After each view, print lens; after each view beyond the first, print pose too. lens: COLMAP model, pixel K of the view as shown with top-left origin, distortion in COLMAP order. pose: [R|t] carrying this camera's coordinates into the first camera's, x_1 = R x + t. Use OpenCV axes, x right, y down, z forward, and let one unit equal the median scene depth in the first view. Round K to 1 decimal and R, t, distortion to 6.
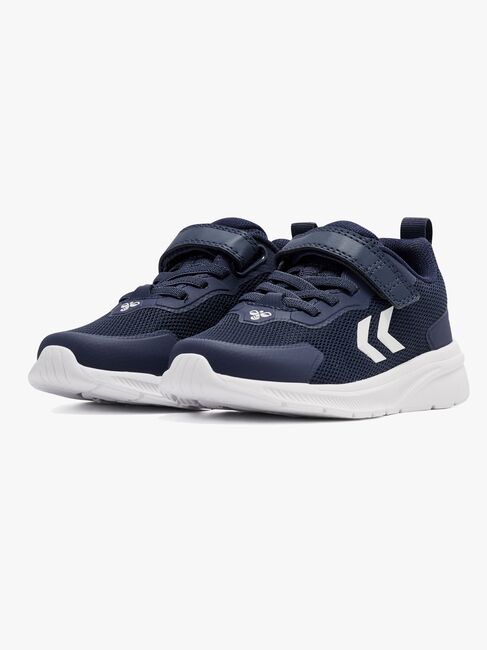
lens RADIAL K [[2377.5, 0, 243.5], [0, 2377.5, 325.0], [0, 0, 1]] dist [-0.021189, -1.107952]
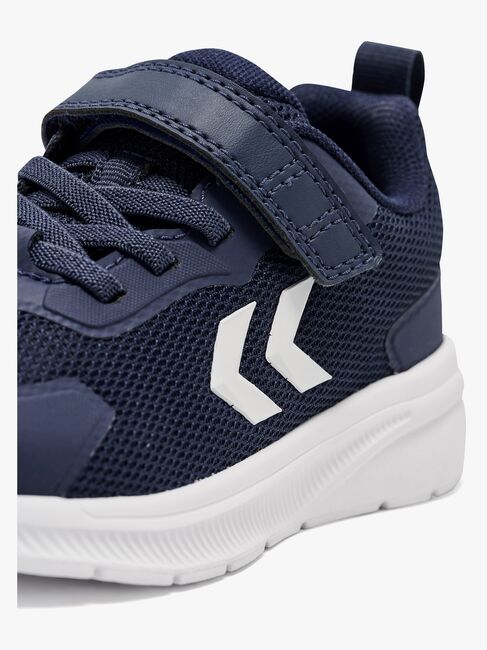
lens RADIAL K [[2377.5, 0, 243.5], [0, 2377.5, 325.0], [0, 0, 1]] dist [-0.021189, -1.107952]
pose [[0.994353, 0.100509, 0.034052, 0.038239], [-0.103948, 0.987090, 0.121852, -0.048493], [-0.021365, -0.124703, 0.991964, 0.599772]]
